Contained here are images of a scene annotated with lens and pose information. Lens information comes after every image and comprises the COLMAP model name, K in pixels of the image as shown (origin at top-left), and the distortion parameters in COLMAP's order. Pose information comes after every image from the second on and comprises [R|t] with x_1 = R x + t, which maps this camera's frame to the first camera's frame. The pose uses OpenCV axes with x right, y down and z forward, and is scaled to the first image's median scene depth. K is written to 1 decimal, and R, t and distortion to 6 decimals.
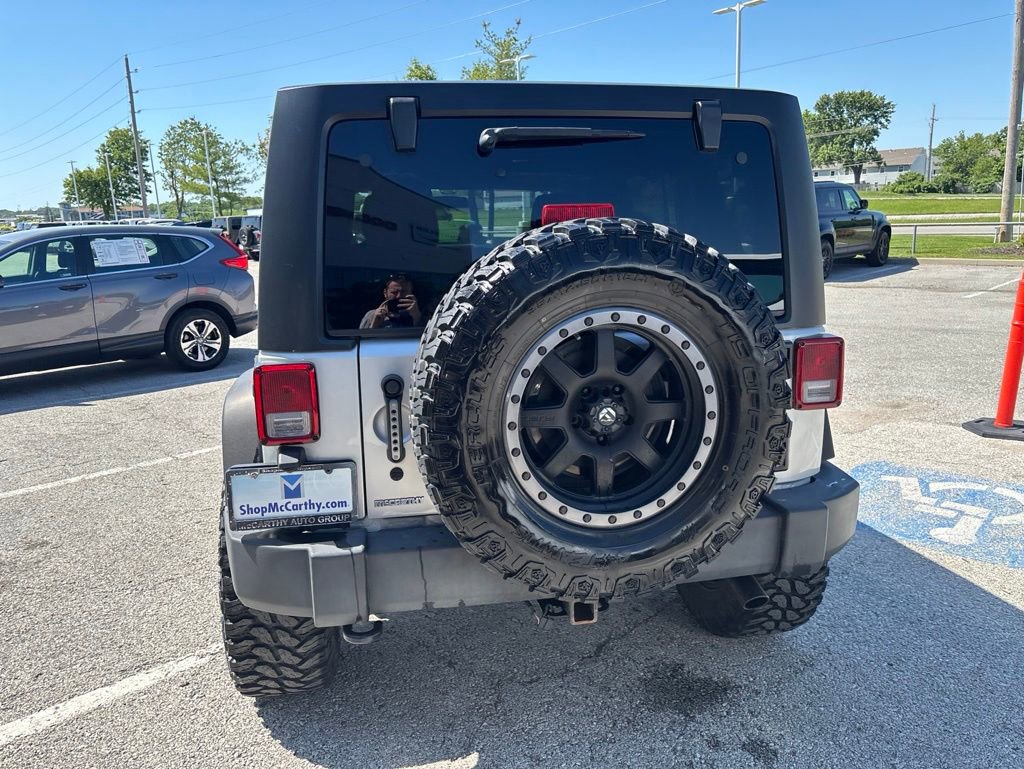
lens RADIAL K [[774.7, 0, 509.5], [0, 774.7, 388.8], [0, 0, 1]] dist [0.051096, -0.062302]
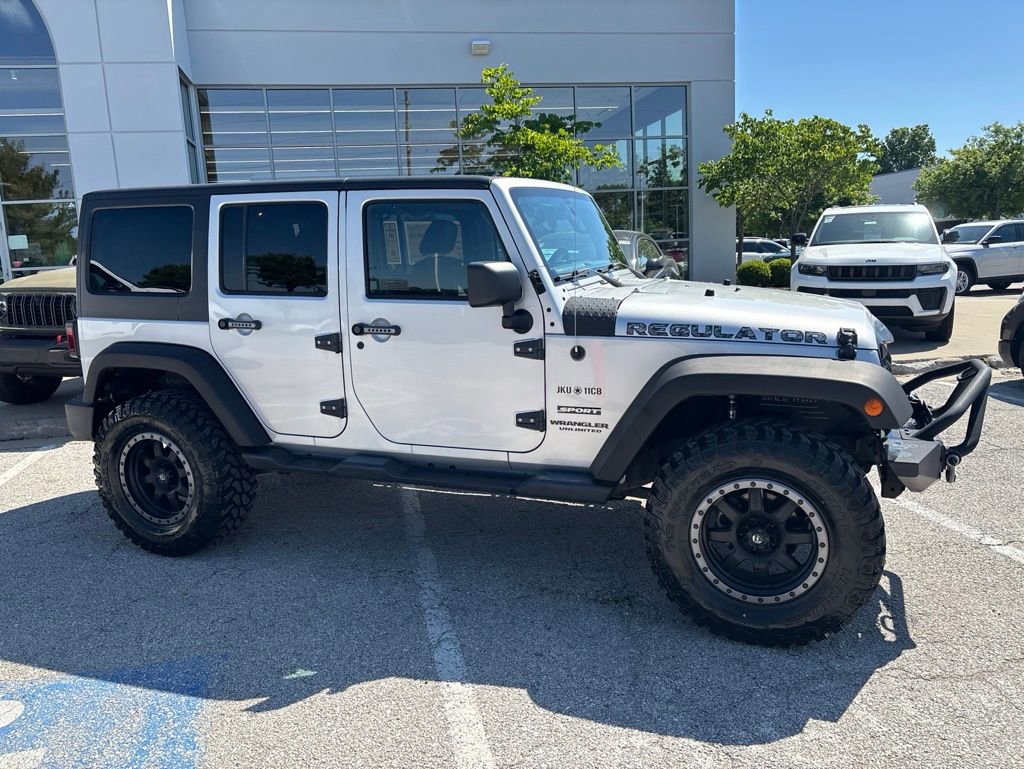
lens RADIAL K [[774.7, 0, 508.5], [0, 774.7, 390.9], [0, 0, 1]] dist [0.051096, -0.062302]
pose [[-0.539174, 0.204144, -0.817078, 0.069612], [-0.123031, 0.940678, 0.316211, -0.031258], [0.833160, 0.271018, -0.482073, 0.138311]]
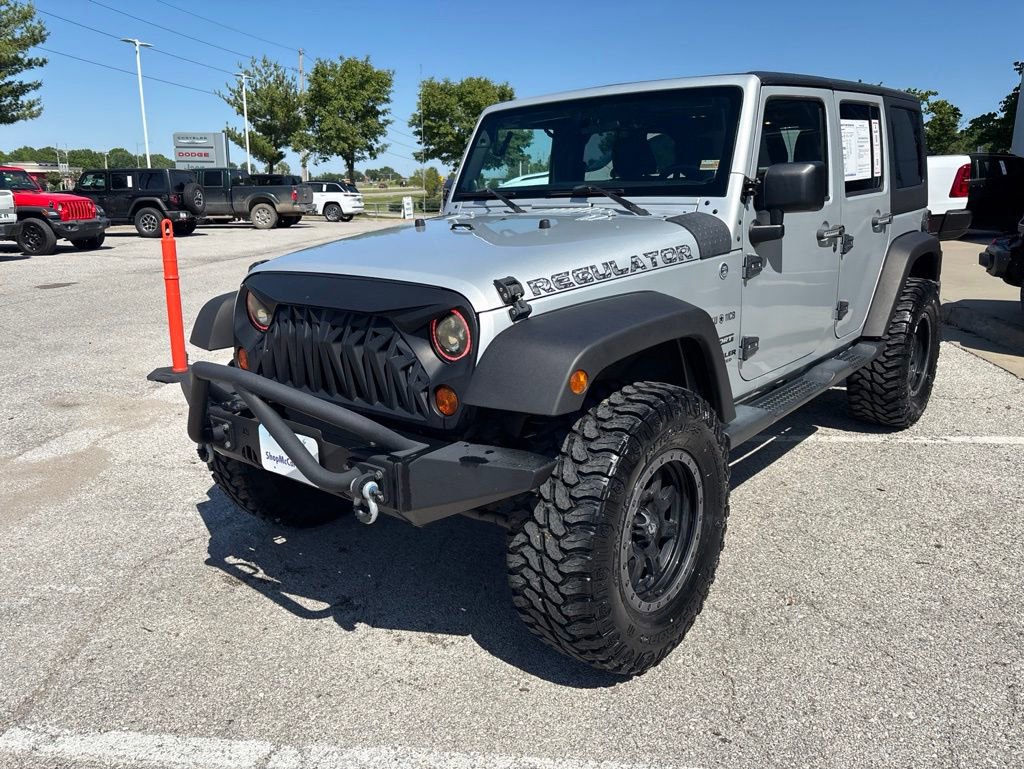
lens RADIAL K [[774.7, 0, 508.3], [0, 774.7, 379.2], [0, 0, 1]] dist [0.051096, -0.062302]
pose [[-0.623530, -0.151238, 0.767032, -0.063267], [0.197141, 0.918989, 0.341459, -0.027974], [-0.756535, 0.364123, -0.543202, 0.152028]]
